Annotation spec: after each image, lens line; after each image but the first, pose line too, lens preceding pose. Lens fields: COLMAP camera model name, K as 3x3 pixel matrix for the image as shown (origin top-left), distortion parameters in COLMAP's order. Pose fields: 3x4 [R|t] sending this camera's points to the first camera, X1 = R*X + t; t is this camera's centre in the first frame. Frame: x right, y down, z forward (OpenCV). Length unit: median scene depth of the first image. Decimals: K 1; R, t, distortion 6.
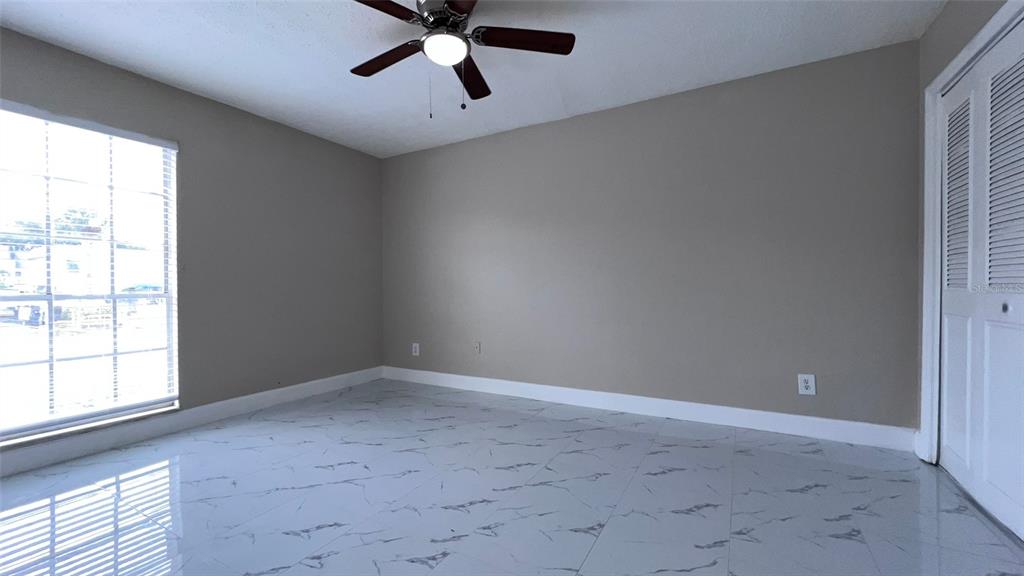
lens RADIAL K [[406.3, 0, 511.8], [0, 406.3, 288.7], [0, 0, 1]] dist [-0.001570, 0.000422]
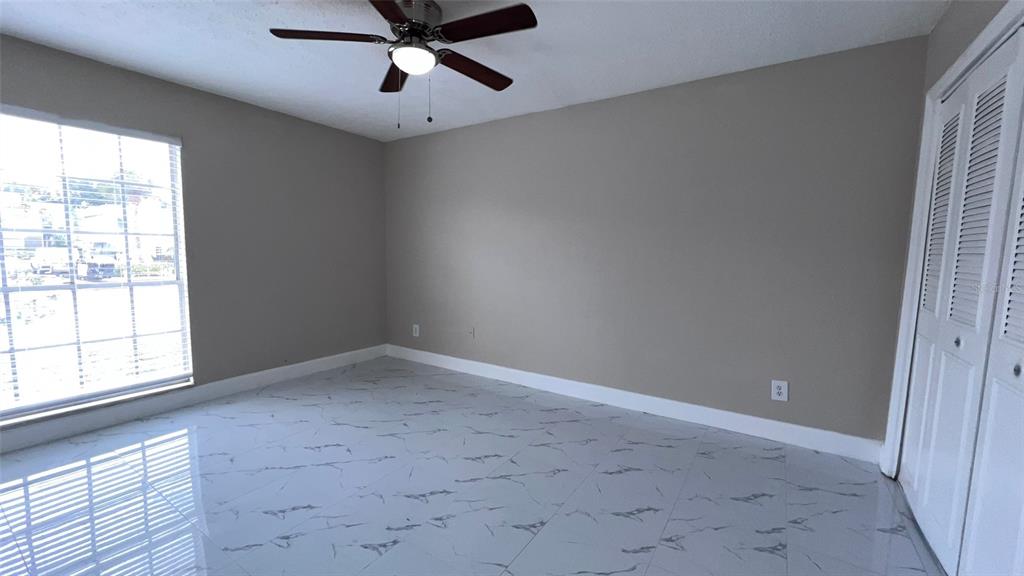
lens RADIAL K [[406.3, 0, 512.0], [0, 406.3, 287.5], [0, 0, 1]] dist [-0.001570, 0.000422]
pose [[0.997507, 0.027908, -0.064810, 0.134029], [-0.022375, 0.996166, 0.084577, -0.097875], [0.066922, -0.082916, 0.994307, -0.027567]]
